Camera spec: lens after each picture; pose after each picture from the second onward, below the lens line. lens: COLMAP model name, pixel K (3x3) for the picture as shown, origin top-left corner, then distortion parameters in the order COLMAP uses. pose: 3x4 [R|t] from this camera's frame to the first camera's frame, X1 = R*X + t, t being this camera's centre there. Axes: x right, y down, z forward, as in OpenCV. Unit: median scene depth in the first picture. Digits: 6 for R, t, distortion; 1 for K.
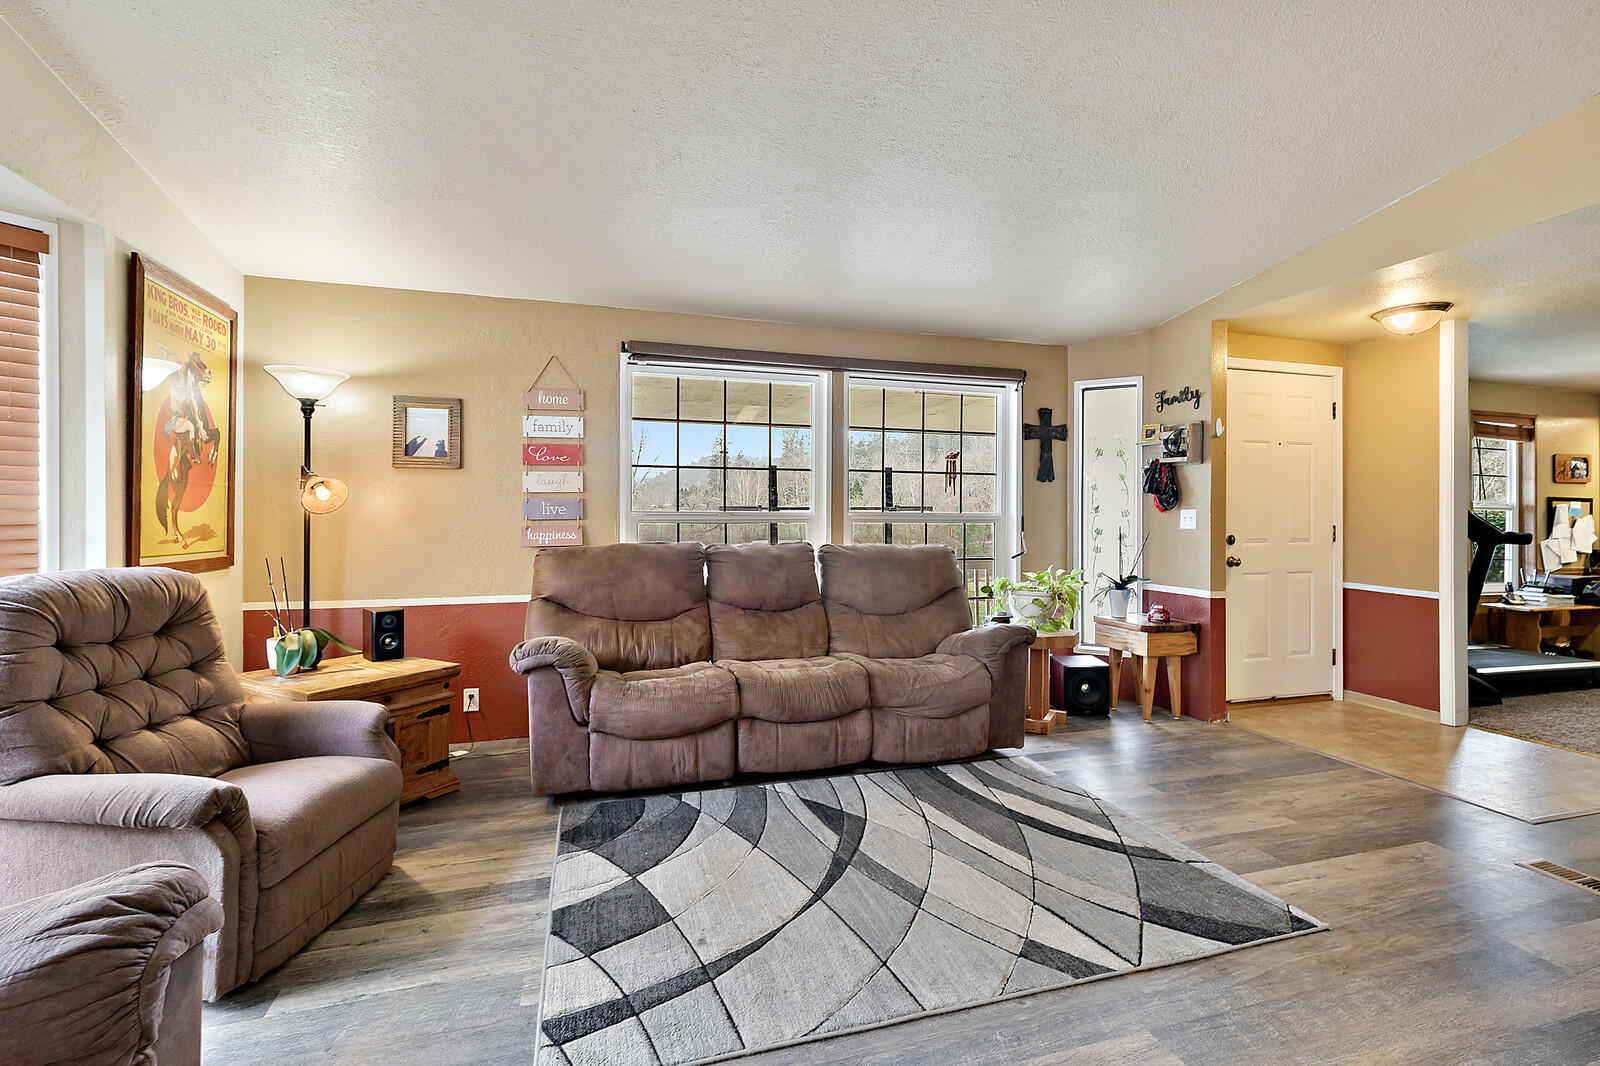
lens RADIAL K [[747.7, 0, 820.1], [0, 747.7, 518.0], [0, 0, 1]] dist [0.008006, -0.000867]
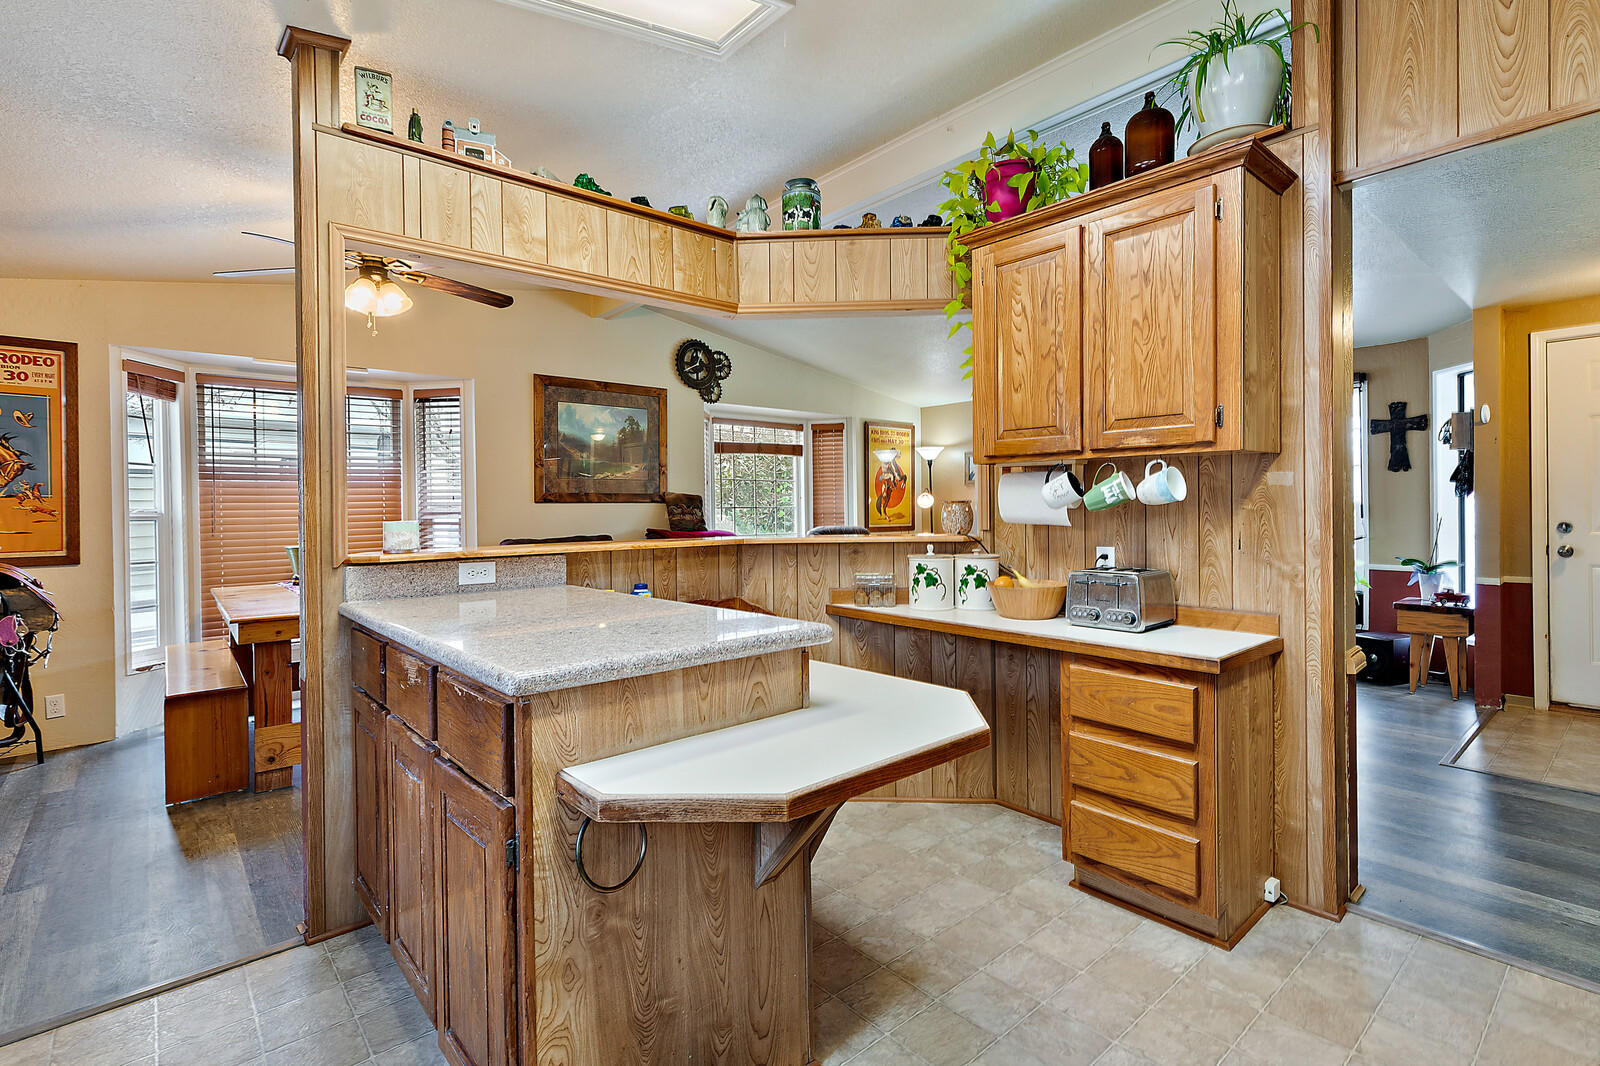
lens RADIAL K [[747.7, 0, 790.1], [0, 747.7, 518.9], [0, 0, 1]] dist [0.008006, -0.000867]
pose [[0.360356, 0.004995, -0.932801, 1.062370], [0.007284, 0.999940, 0.008168, 0.004735], [0.932786, -0.009738, 0.360298, -0.208327]]
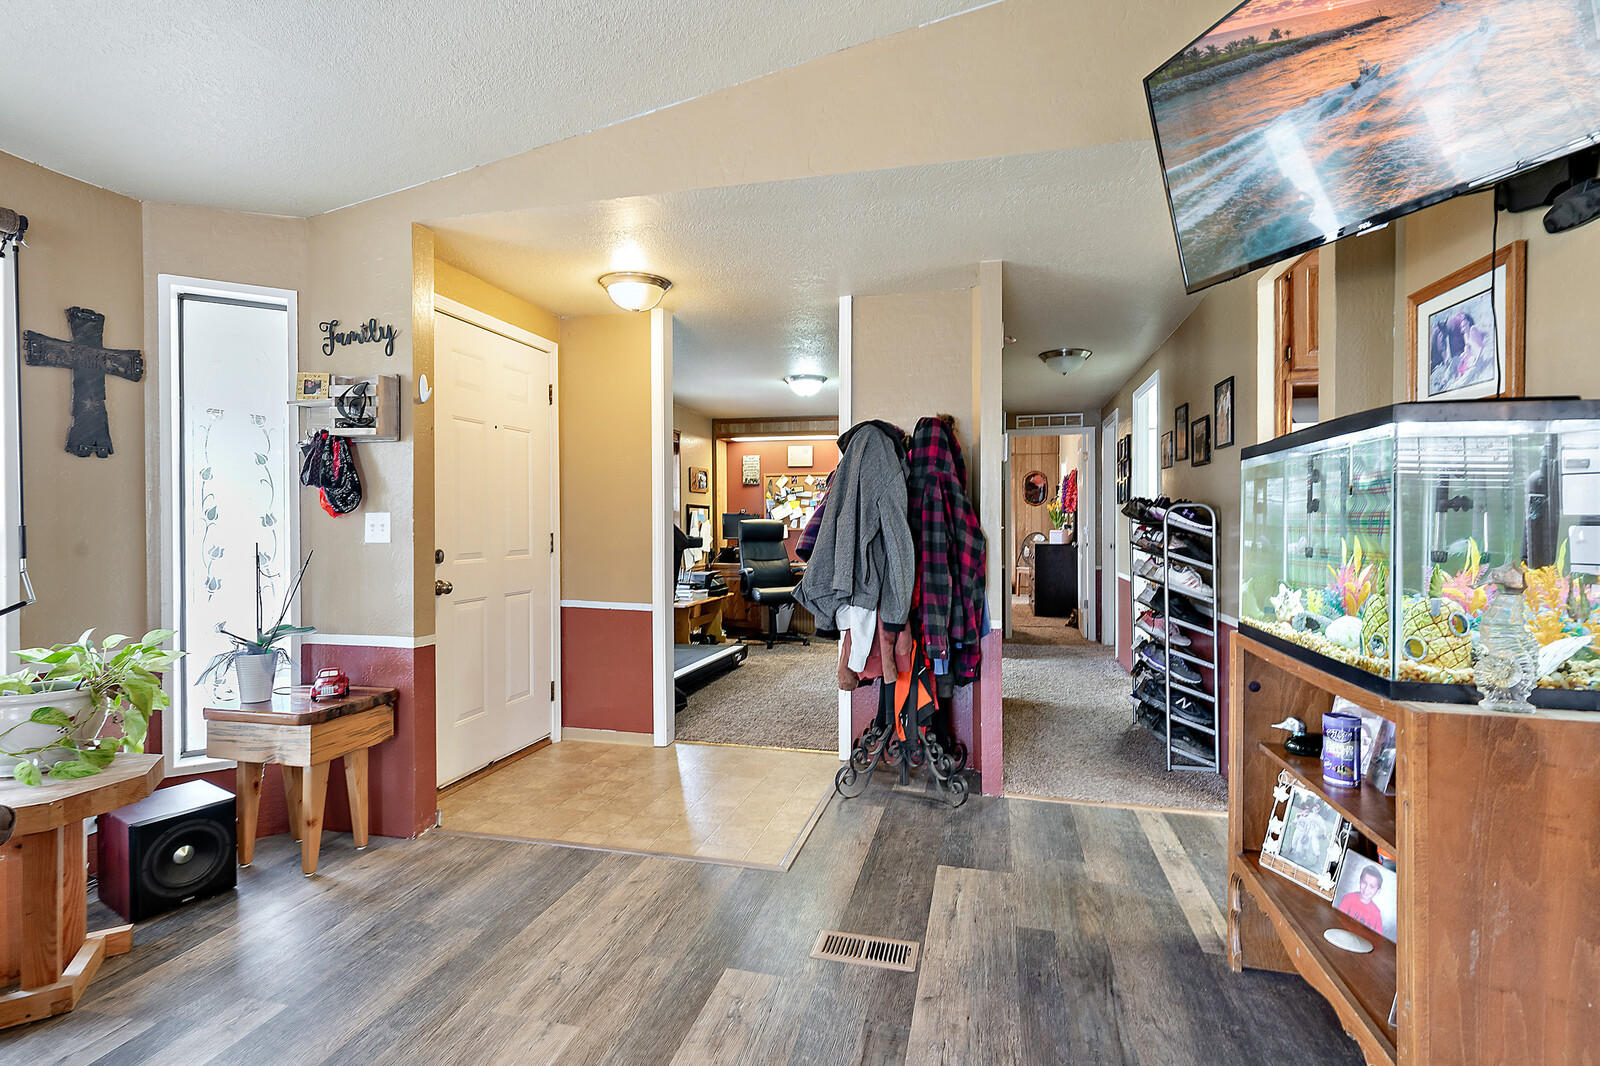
lens RADIAL K [[747.7, 0, 770.2], [0, 747.7, 521.1], [0, 0, 1]] dist [0.008006, -0.000867]
pose [[0.570733, -0.005662, 0.821116, 0.159057], [0.011766, 0.999930, -0.001283, 0.000852], [-0.821051, 0.010394, 0.570760, 0.363401]]
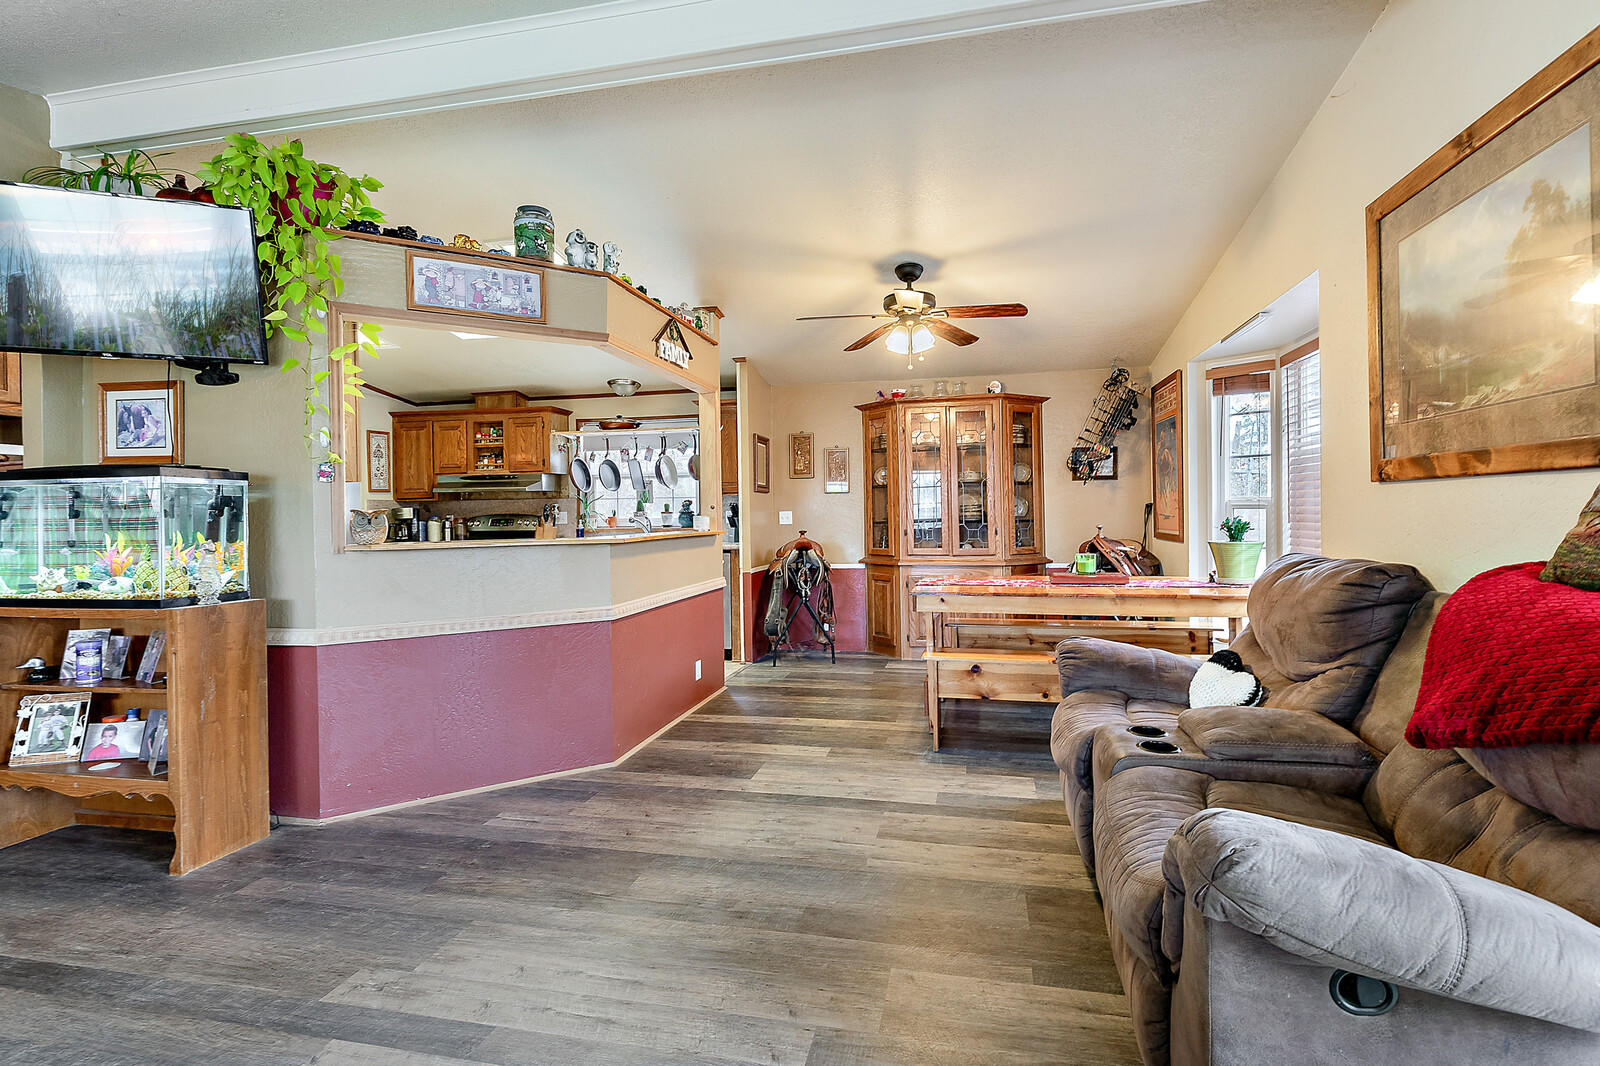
lens RADIAL K [[747.7, 0, 842.2], [0, 747.7, 511.7], [0, 0, 1]] dist [0.008006, -0.000867]
pose [[-0.868873, 0.007773, 0.494974, -0.209721], [0.012949, 0.999891, 0.007027, -0.002152], [-0.494865, 0.012515, -0.868880, 0.570473]]
